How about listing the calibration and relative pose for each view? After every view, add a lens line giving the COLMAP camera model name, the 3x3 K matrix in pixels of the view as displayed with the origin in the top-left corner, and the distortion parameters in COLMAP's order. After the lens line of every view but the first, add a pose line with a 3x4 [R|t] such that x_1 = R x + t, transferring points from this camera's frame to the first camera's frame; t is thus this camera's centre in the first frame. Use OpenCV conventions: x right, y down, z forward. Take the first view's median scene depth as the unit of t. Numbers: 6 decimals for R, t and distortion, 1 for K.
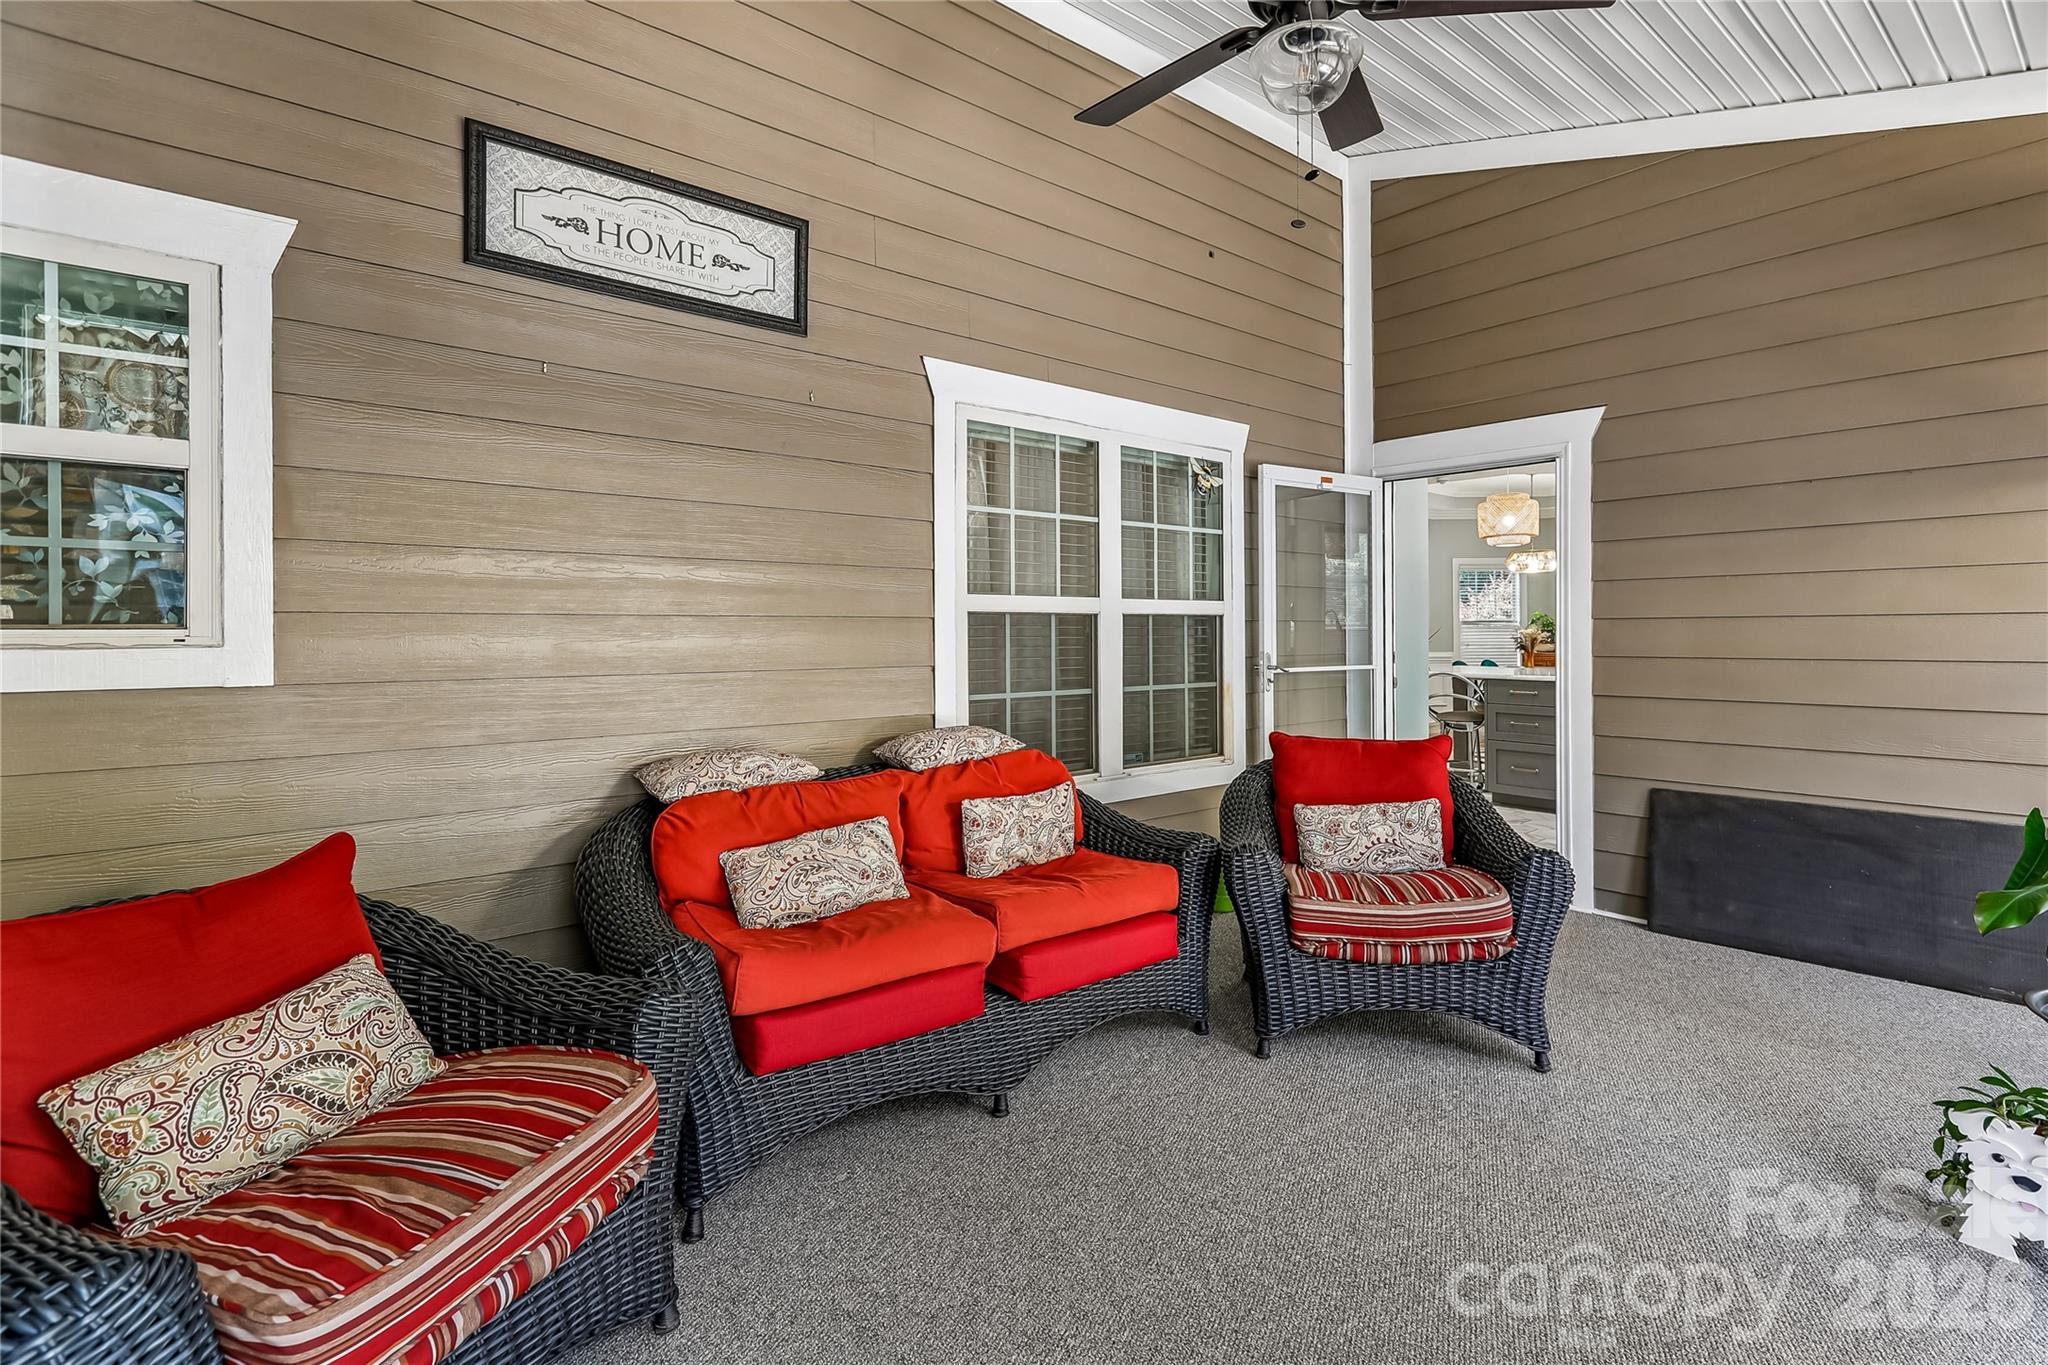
lens RADIAL K [[986.5, 0, 1042.2], [0, 986.5, 632.7], [0, 0, 1]] dist [0.004187, -0.000599]
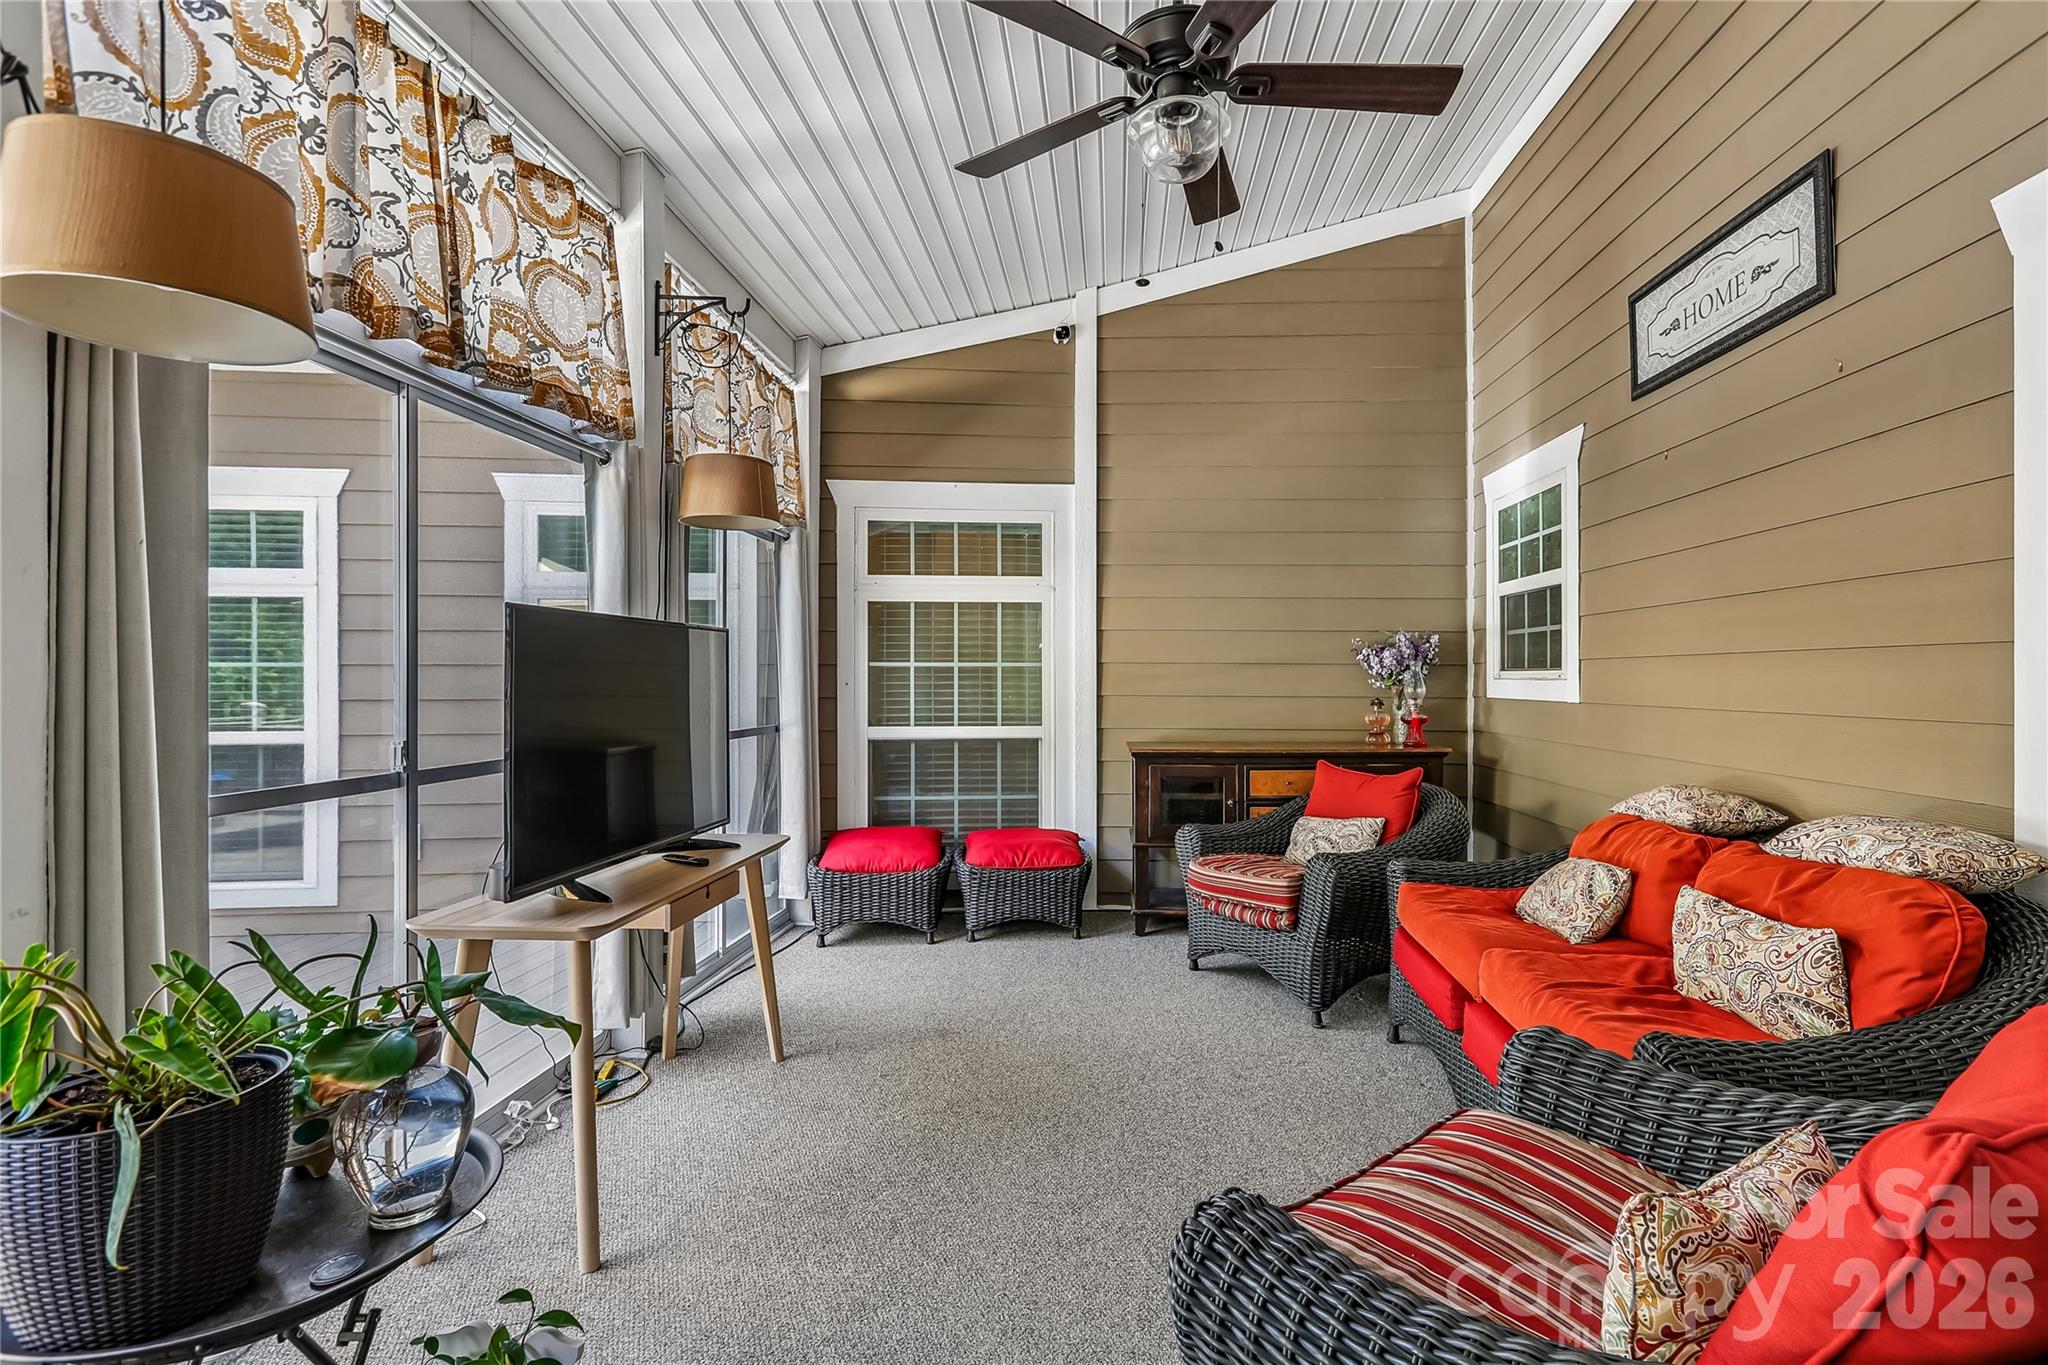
lens RADIAL K [[937.2, 0, 1047.0], [0, 937.2, 673.5], [0, 0, 1]] dist [0.002363, -0.000129]
pose [[-0.700035, 0.013517, -0.713980, 0.813007], [0.026052, 0.999639, -0.006618, -0.008555], [0.713633, -0.023233, -0.700135, 1.169469]]
